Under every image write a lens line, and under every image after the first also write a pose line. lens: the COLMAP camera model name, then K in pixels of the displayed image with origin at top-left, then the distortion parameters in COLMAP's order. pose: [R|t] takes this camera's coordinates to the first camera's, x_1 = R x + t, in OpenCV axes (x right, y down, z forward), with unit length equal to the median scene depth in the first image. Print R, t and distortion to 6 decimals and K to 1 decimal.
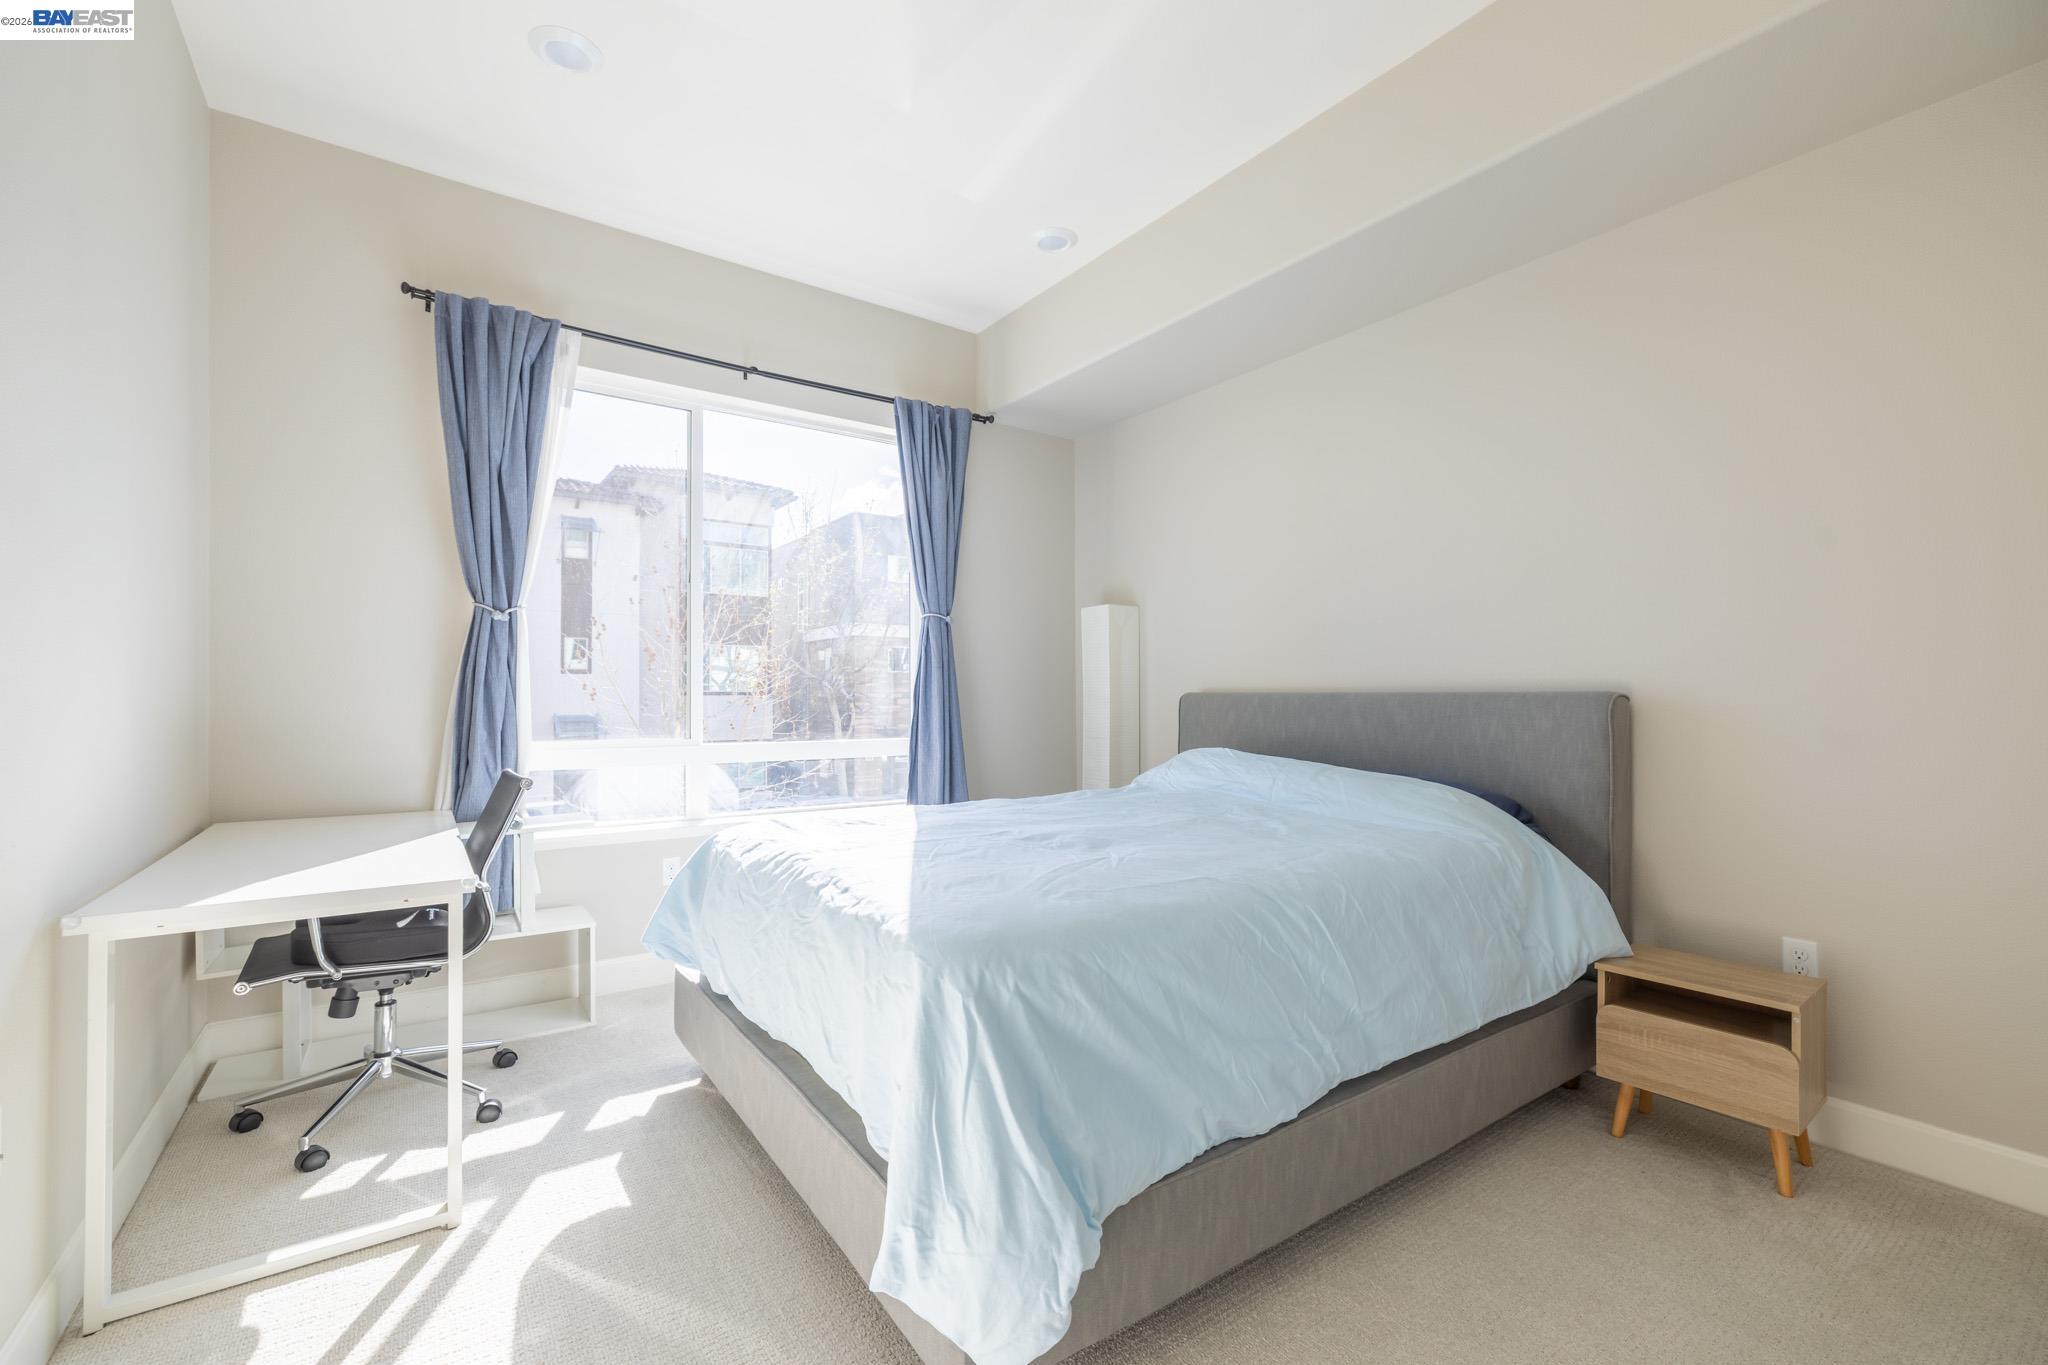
lens RADIAL K [[852.6, 0, 968.8], [0, 852.6, 689.3], [0, 0, 1]] dist [-0.001819, -0.000160]
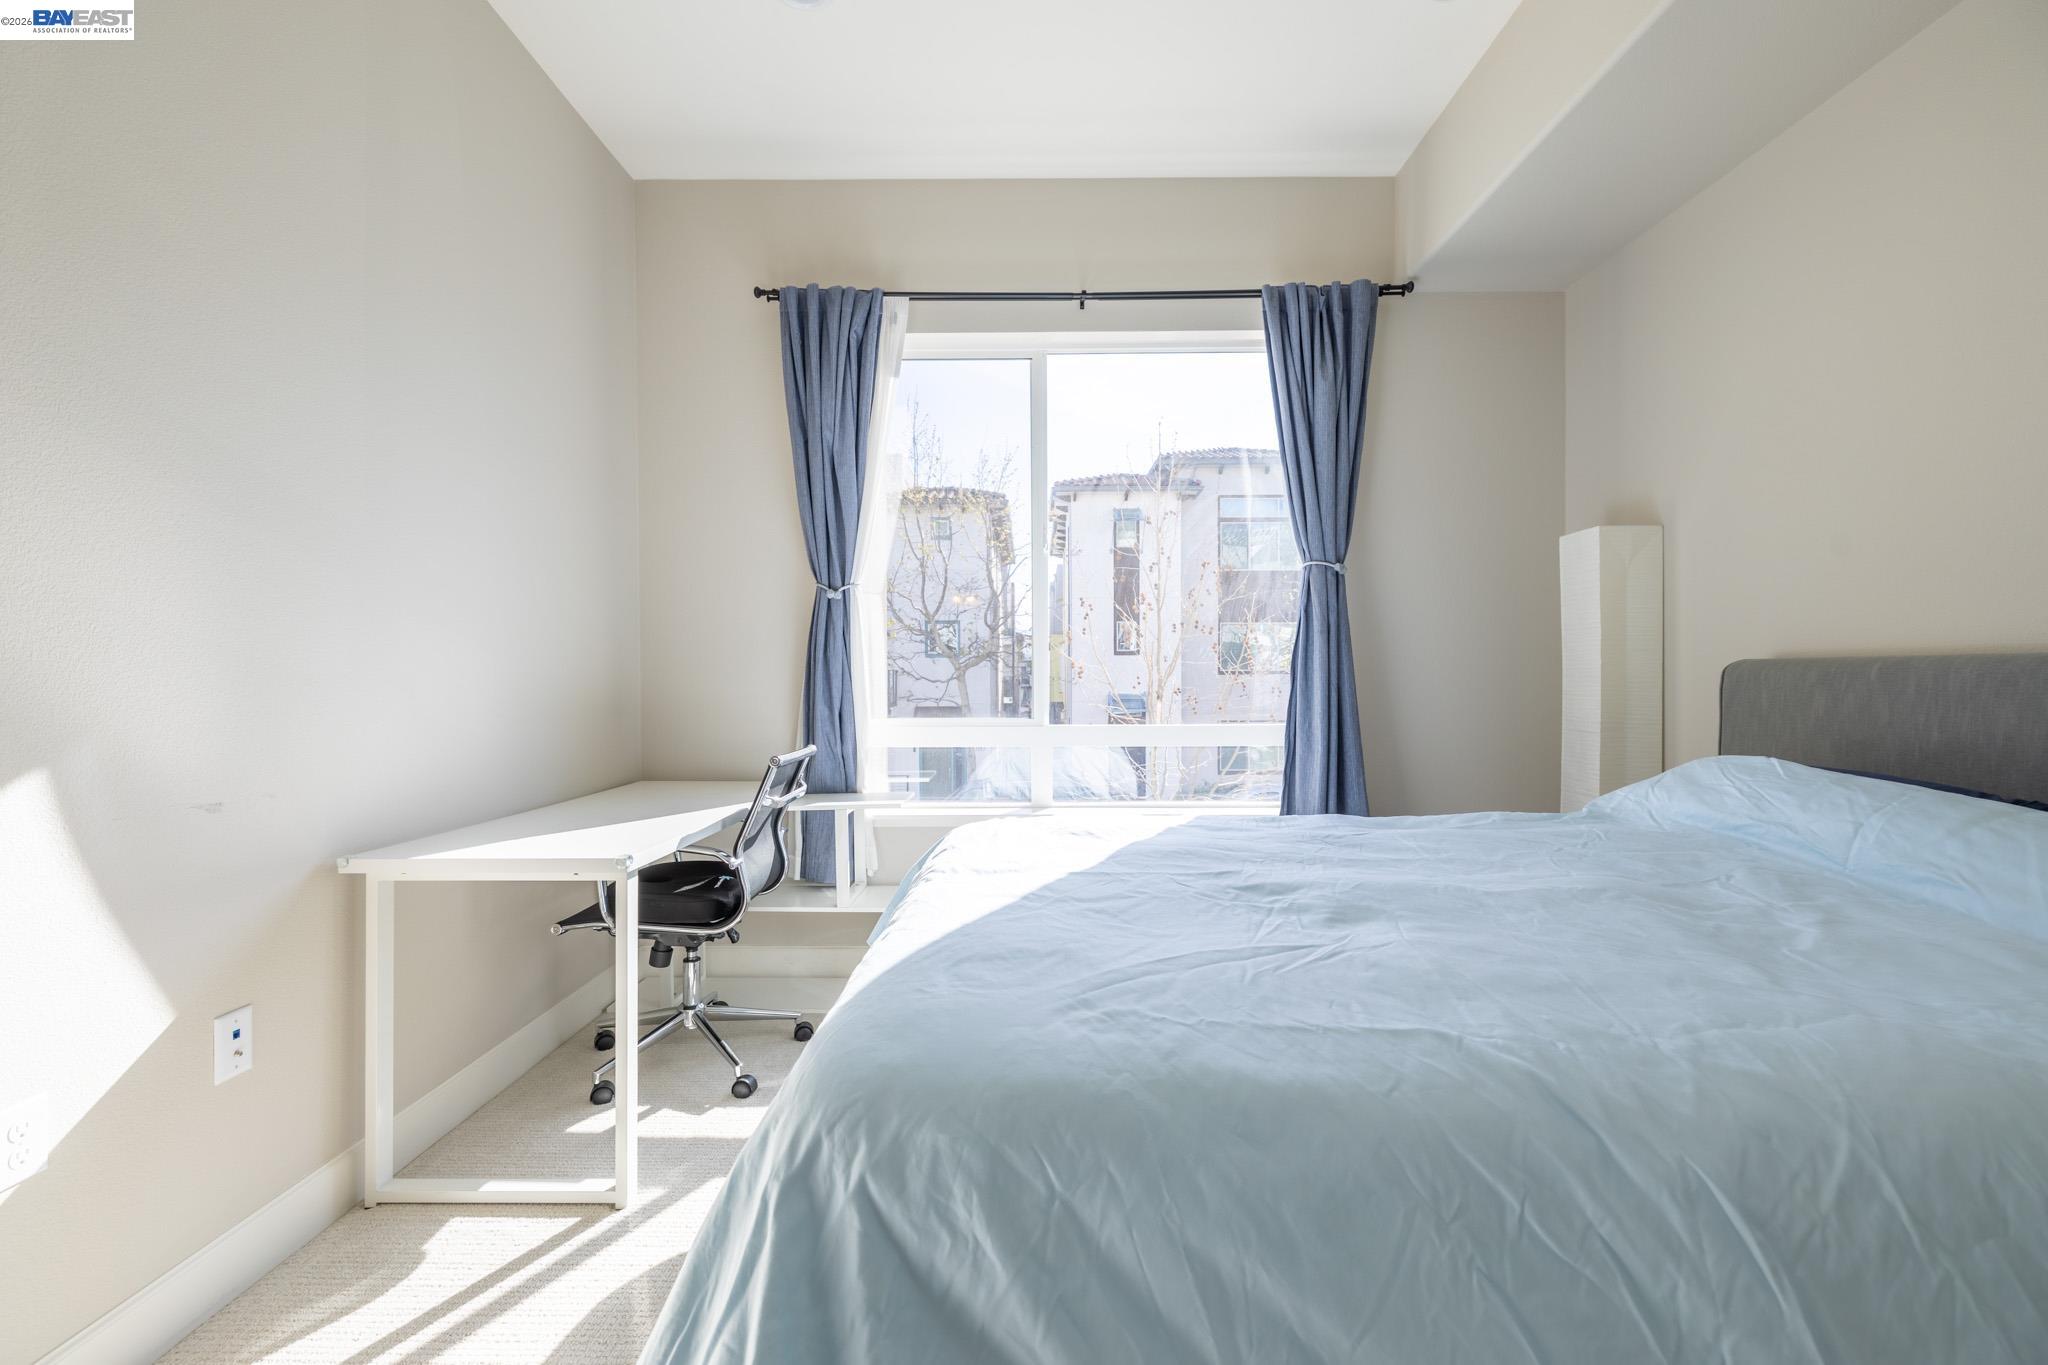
lens RADIAL K [[853.1, 0, 1017.9], [0, 853.1, 684.2], [0, 0, 1]] dist [-0.001013, 0.000038]
pose [[0.832028, -0.000068, -0.554734, 0.198173], [0.009976, 0.999840, 0.014840, 0.008488], [0.554644, -0.017881, 0.831896, 0.269360]]
